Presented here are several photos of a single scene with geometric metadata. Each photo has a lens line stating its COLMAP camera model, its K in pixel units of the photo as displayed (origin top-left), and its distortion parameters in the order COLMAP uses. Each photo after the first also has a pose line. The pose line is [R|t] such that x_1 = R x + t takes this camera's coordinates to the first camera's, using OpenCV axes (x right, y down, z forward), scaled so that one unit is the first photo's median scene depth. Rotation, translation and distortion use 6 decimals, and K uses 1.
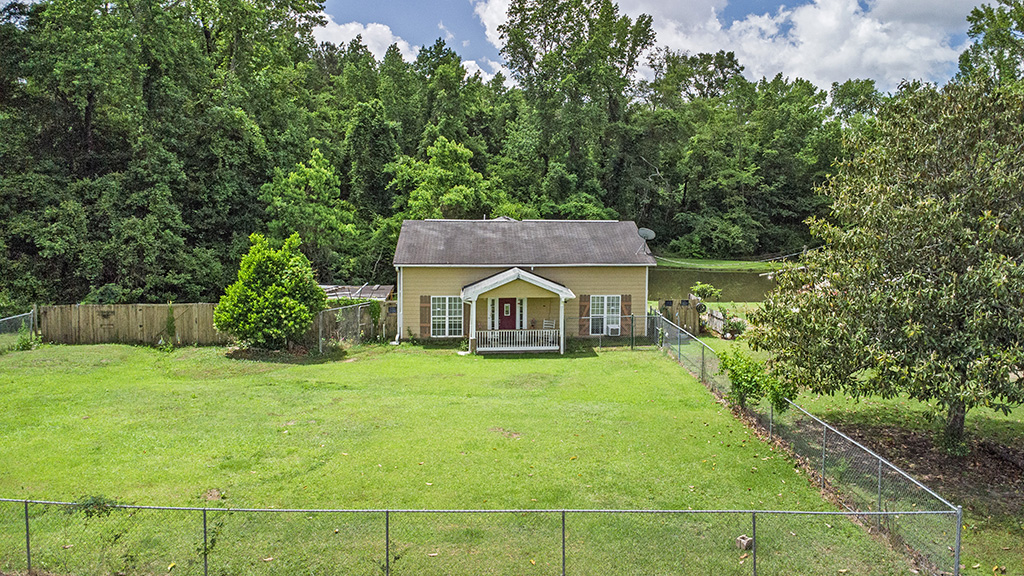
lens RADIAL K [[755.9, 0, 546.9], [0, 755.9, 234.5], [0, 0, 1]] dist [0.007615, -0.000491]
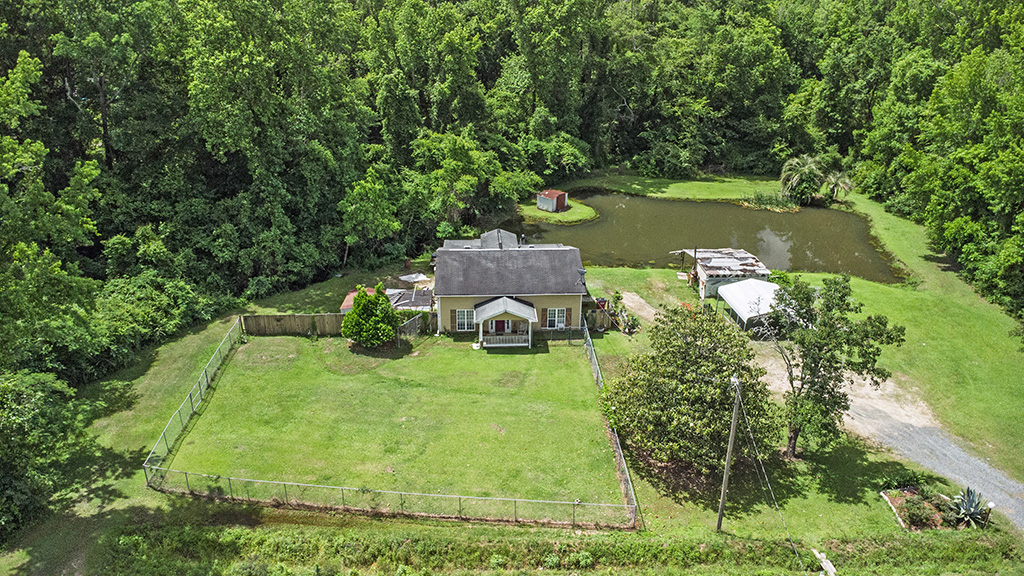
lens RADIAL K [[735.1, 0, 515.8], [0, 735.1, 292.6], [0, 0, 1]] dist [0.006227, 0.007125]
pose [[0.999247, 0.018722, -0.033983, 0.041315], [-0.005307, 0.933601, 0.358275, -0.567896], [0.038434, -0.357825, 0.932997, -0.573536]]
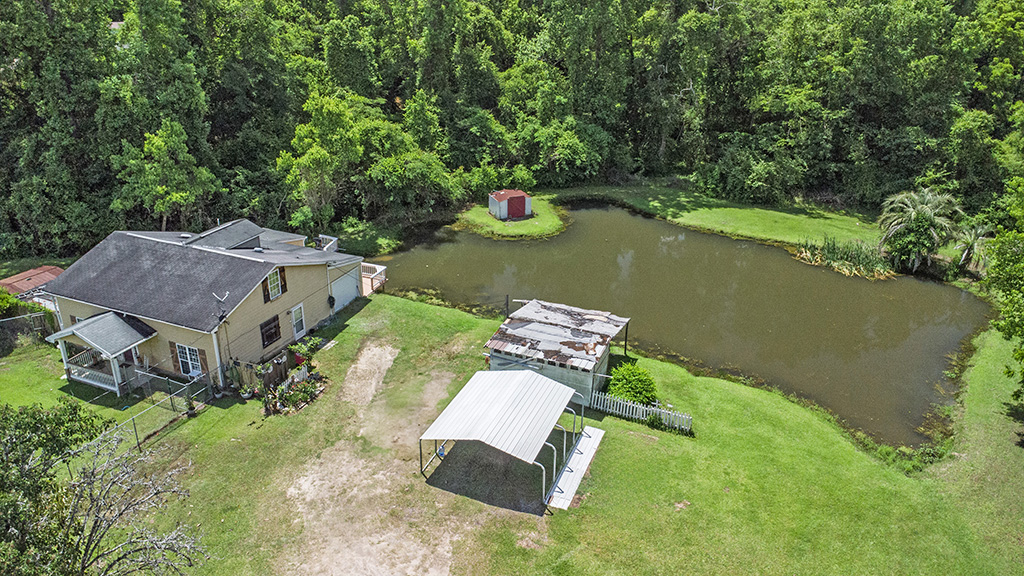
lens RADIAL K [[735.1, 0, 515.8], [0, 735.1, 292.6], [0, 0, 1]] dist [0.006227, 0.007125]
pose [[0.876543, 0.202533, -0.436637, 0.989094], [-0.034263, 0.931115, 0.363114, -0.416722], [0.480102, -0.303325, 0.823102, 0.365882]]
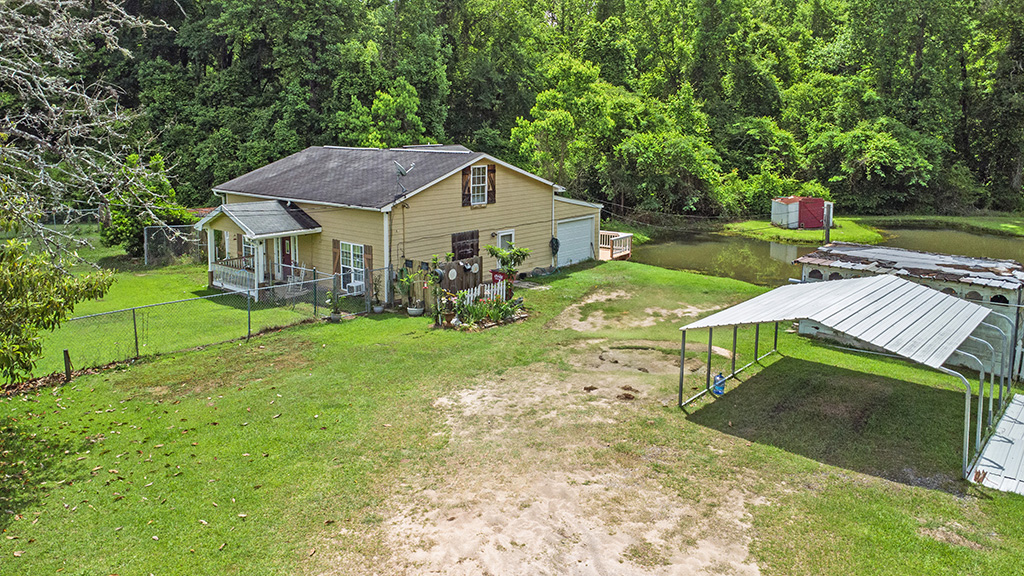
lens RADIAL K [[762.4, 0, 509.4], [0, 762.4, 211.5], [0, 0, 1]] dist [0.004437, -0.004552]
pose [[0.668646, 0.076708, -0.739614, 0.807877], [-0.033315, 0.996756, 0.073259, -0.018866], [0.742835, -0.024344, 0.669032, 0.593017]]
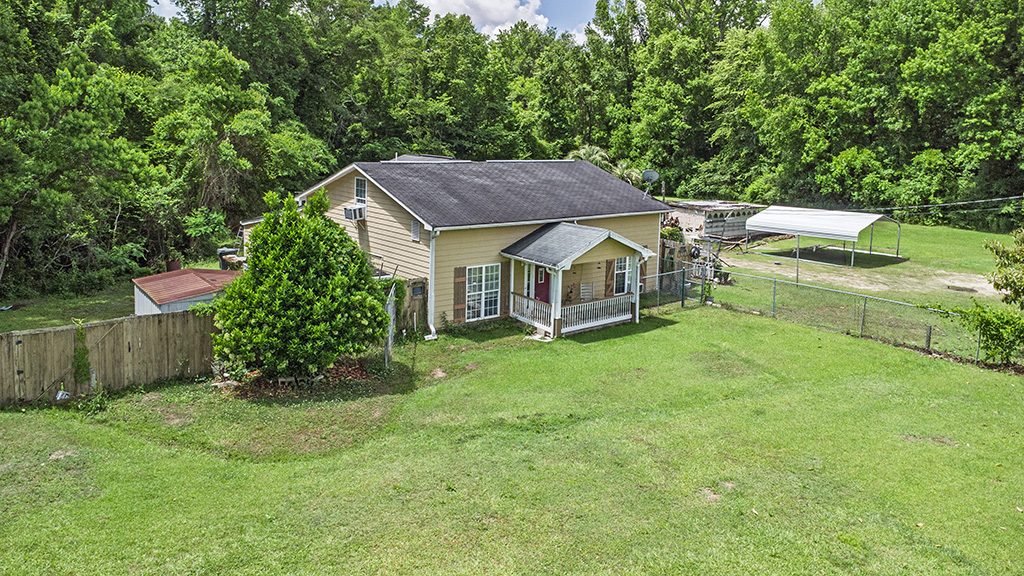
lens RADIAL K [[762.4, 0, 509.4], [0, 762.4, 211.5], [0, 0, 1]] dist [0.004437, -0.004552]
pose [[0.830839, -0.048093, 0.554430, -0.526216], [0.011739, 0.997552, 0.068940, -0.022959], [-0.556389, -0.050770, 0.829370, 0.364087]]
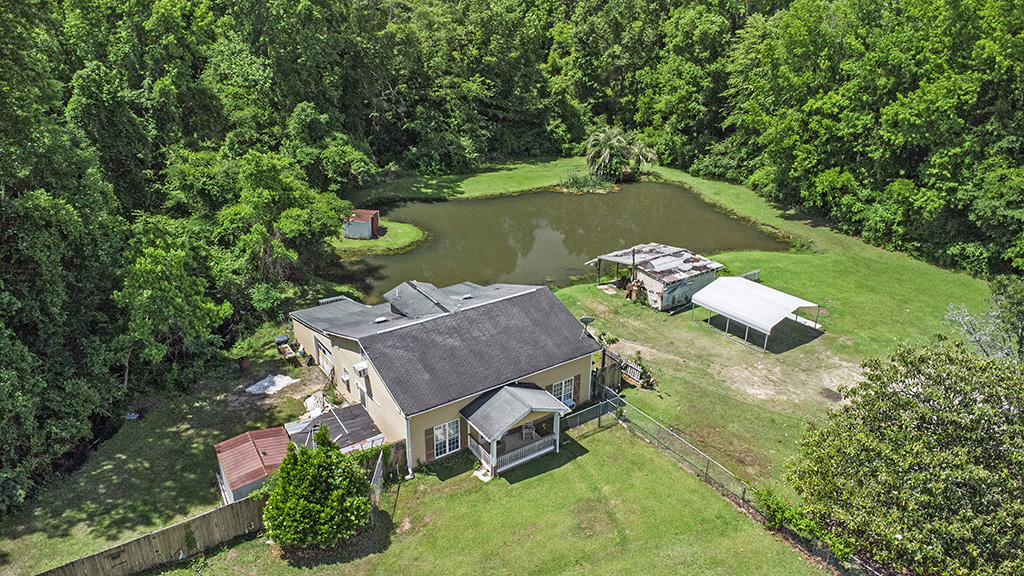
lens RADIAL K [[735.1, 0, 515.8], [0, 735.1, 292.6], [0, 0, 1]] dist [0.006227, 0.007125]
pose [[0.875797, -0.197172, 0.440571, -0.472839], [0.022862, 0.928681, 0.370174, -0.479737], [-0.482138, -0.314125, 0.817844, 0.149387]]
